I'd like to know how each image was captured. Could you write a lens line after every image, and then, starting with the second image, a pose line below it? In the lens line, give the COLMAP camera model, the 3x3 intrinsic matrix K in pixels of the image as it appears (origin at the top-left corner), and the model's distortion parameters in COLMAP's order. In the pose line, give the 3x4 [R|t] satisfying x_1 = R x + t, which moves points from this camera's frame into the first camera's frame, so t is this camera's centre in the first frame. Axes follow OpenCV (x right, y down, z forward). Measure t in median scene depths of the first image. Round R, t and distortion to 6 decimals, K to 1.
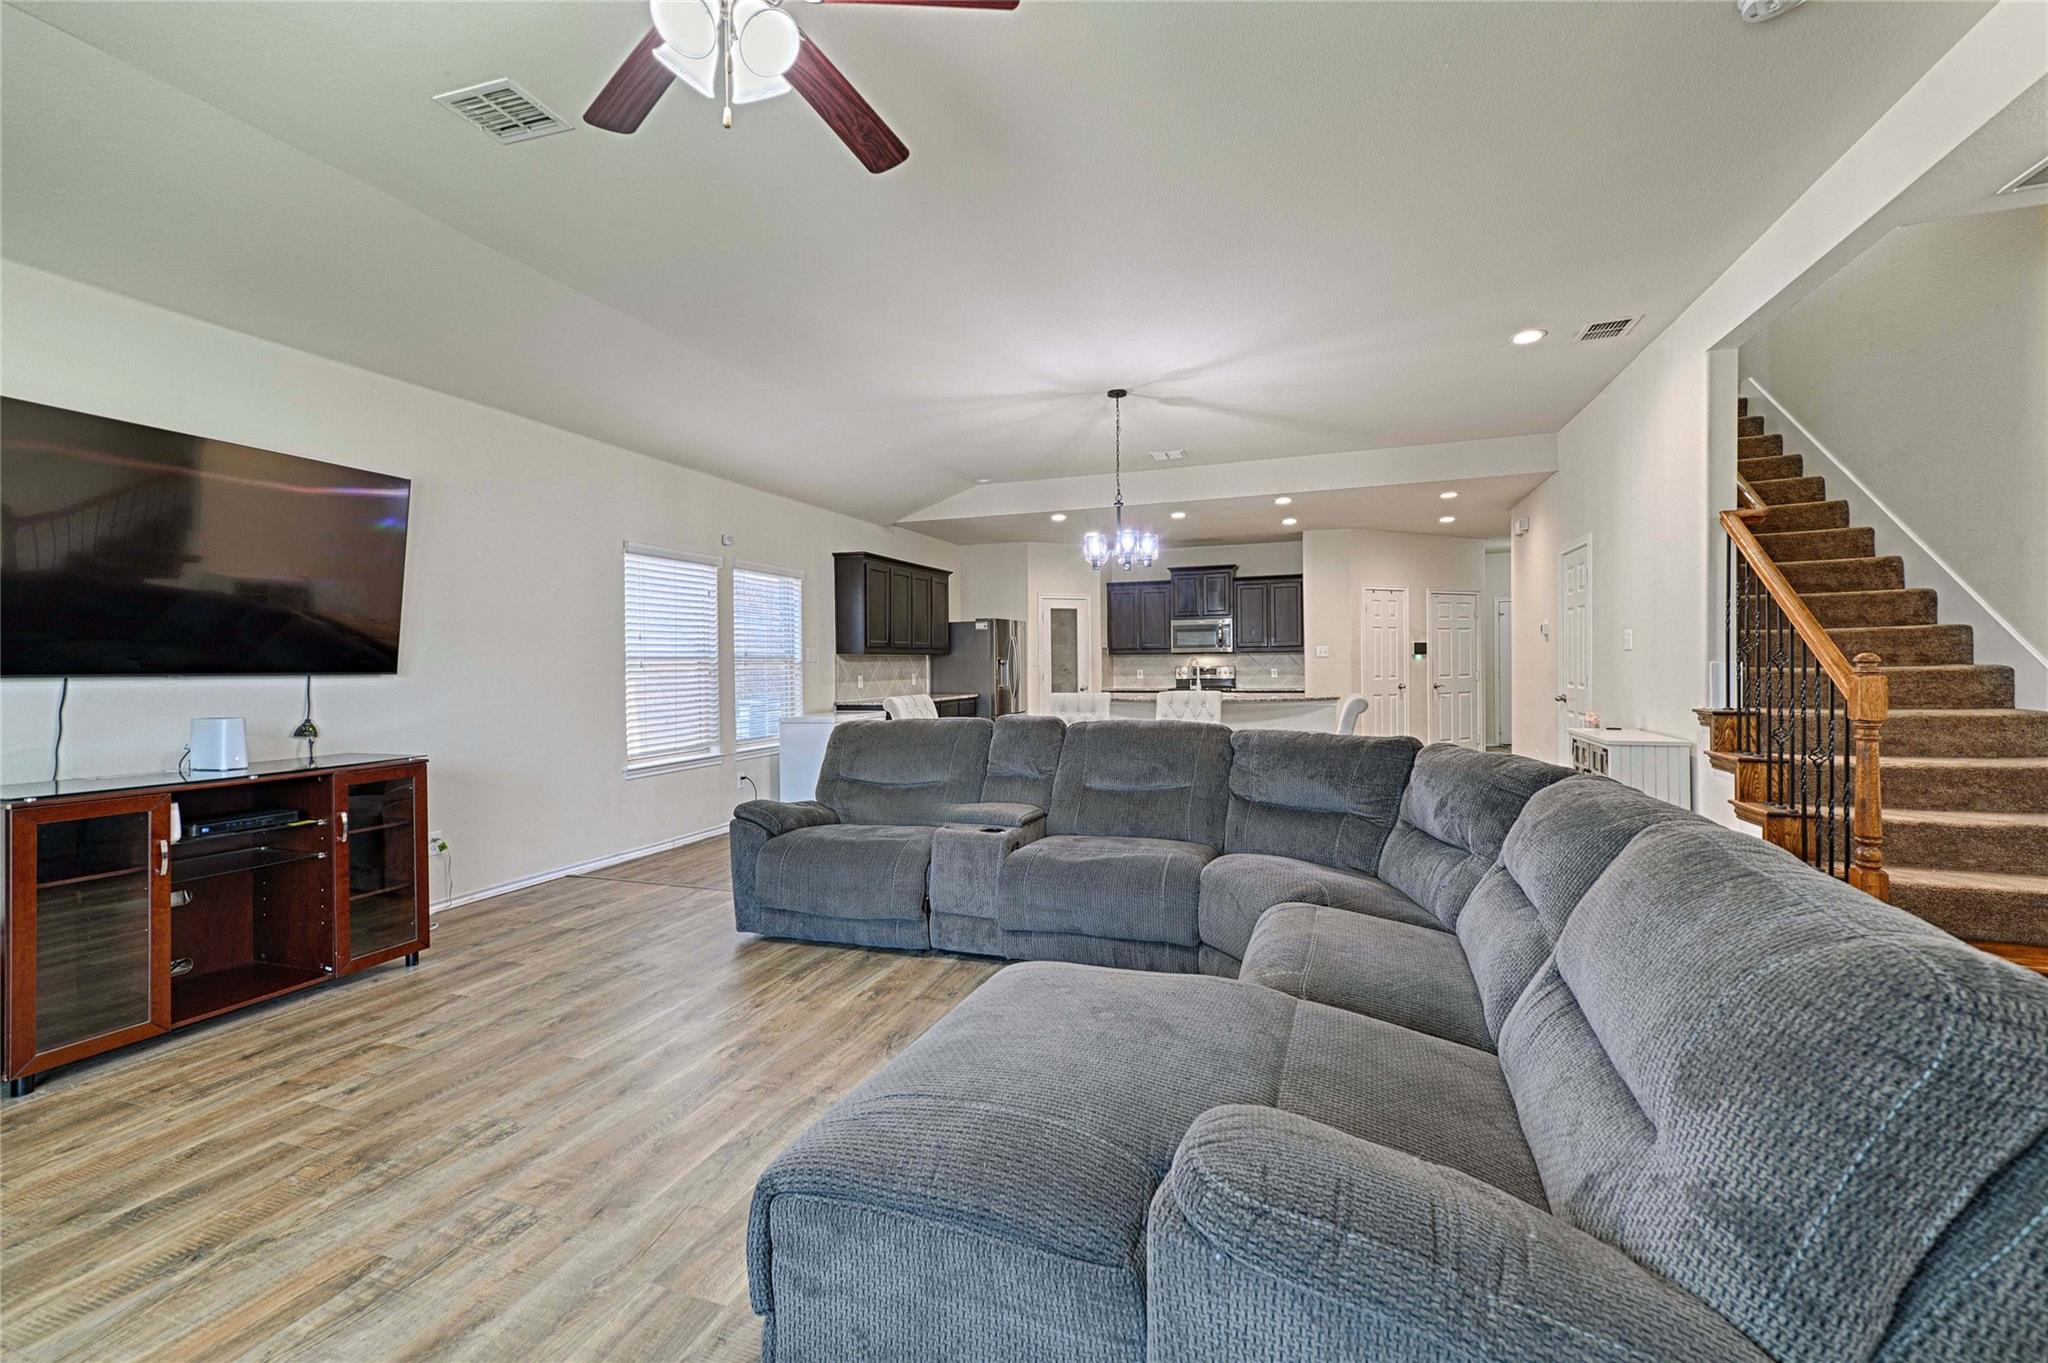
lens RADIAL K [[831.6, 0, 1025.7], [0, 831.6, 673.6], [0, 0, 1]] dist [-0.001239, -0.000388]
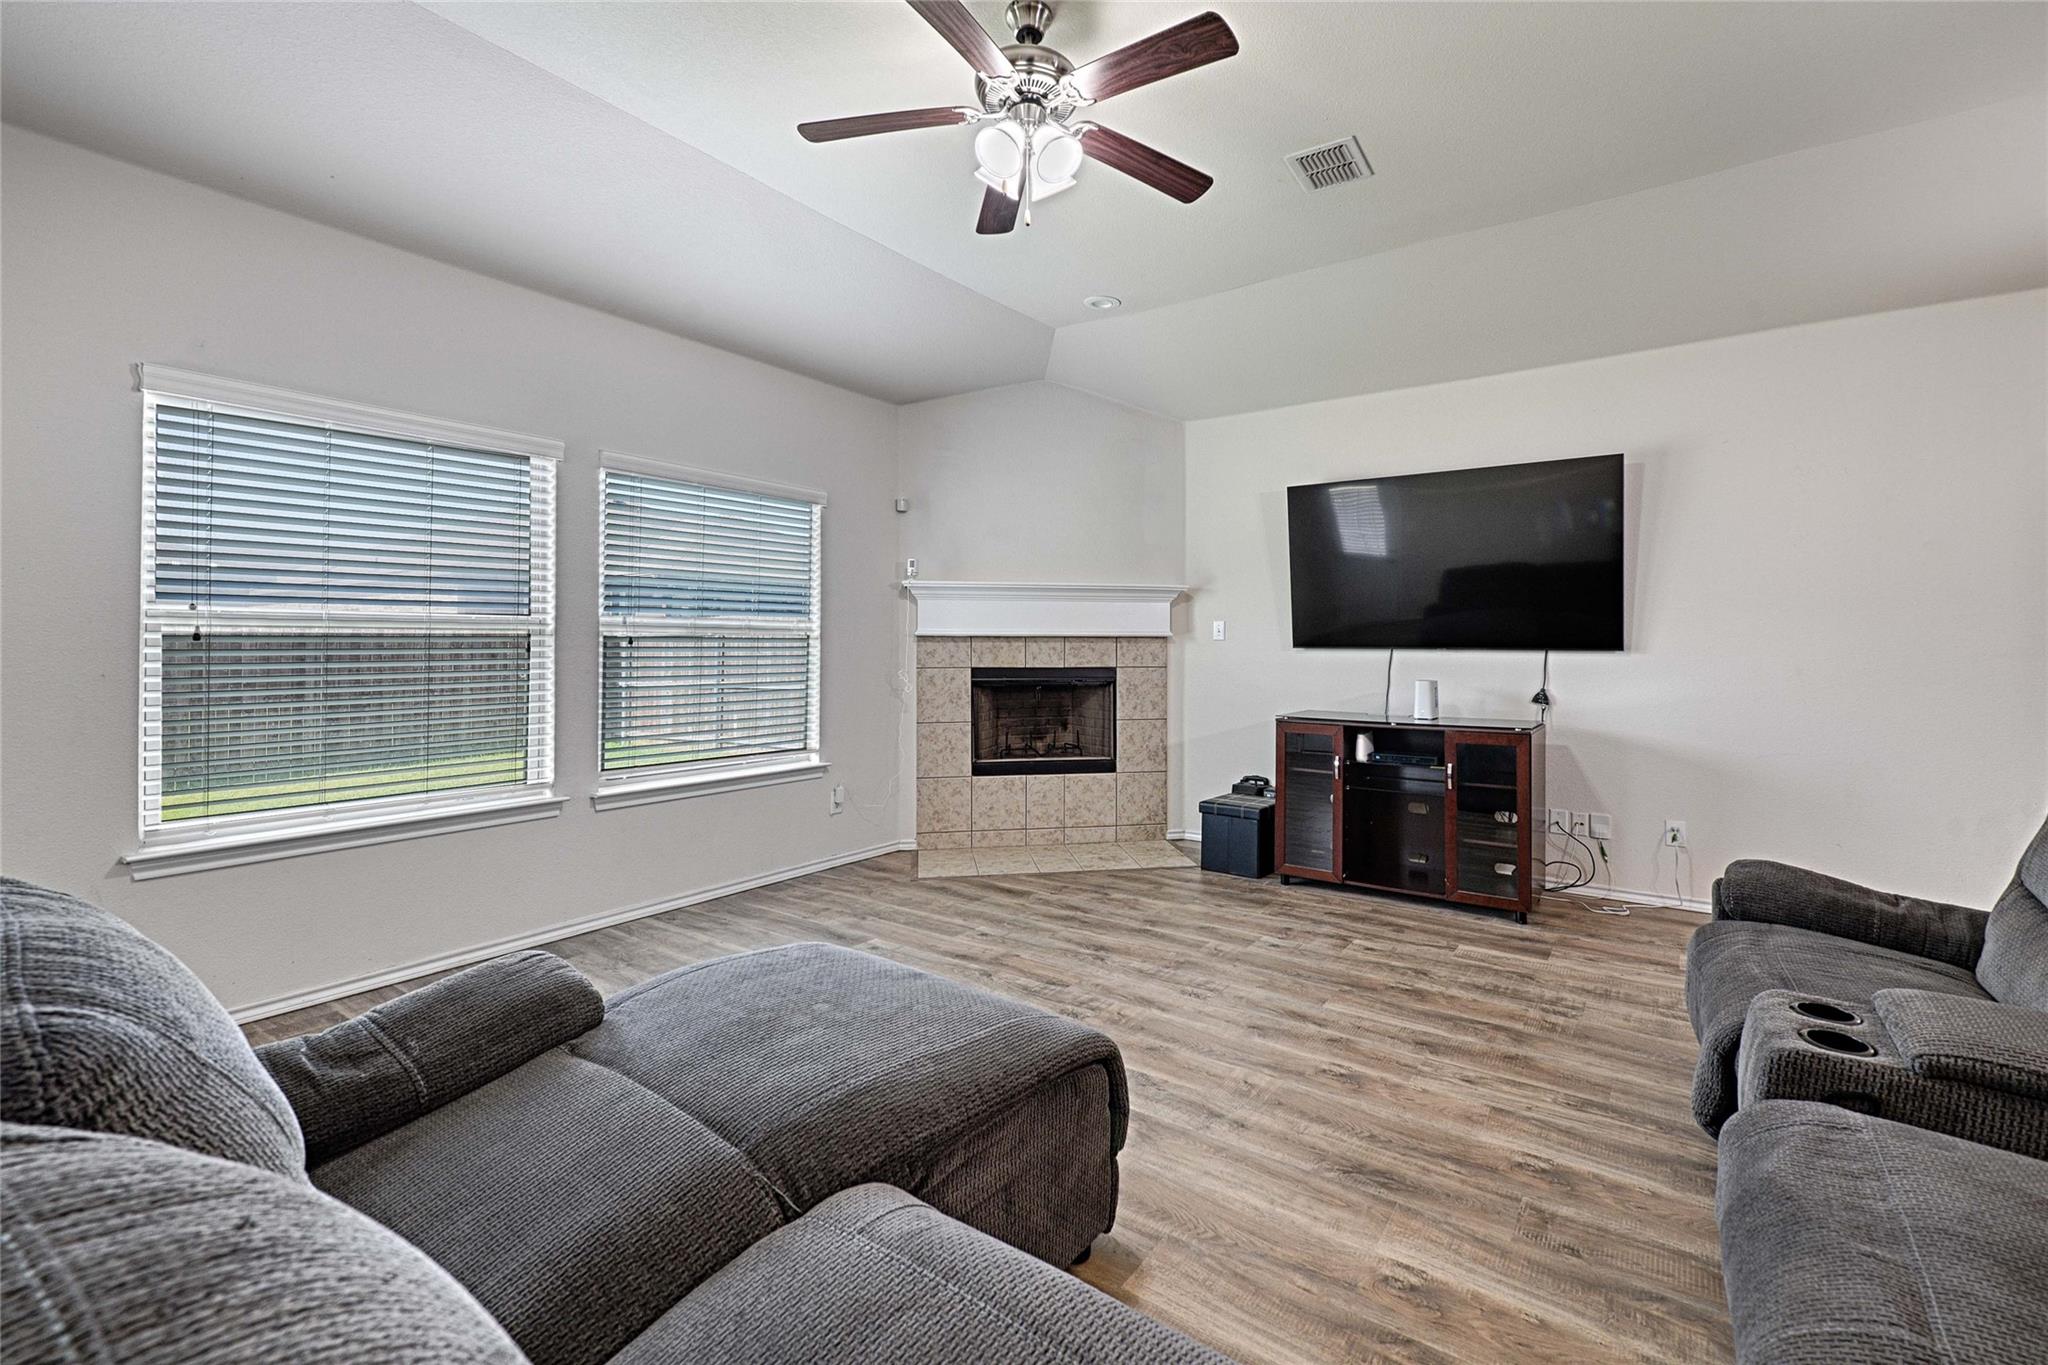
lens RADIAL K [[840.4, 0, 1071.0], [0, 840.4, 632.3], [0, 0, 1]] dist [0.002056, 0.000104]
pose [[-0.236629, -0.006054, -0.971581, 0.566502], [-0.012464, 0.999917, -0.003195, -0.015700], [0.971520, 0.011354, -0.236685, 0.864849]]
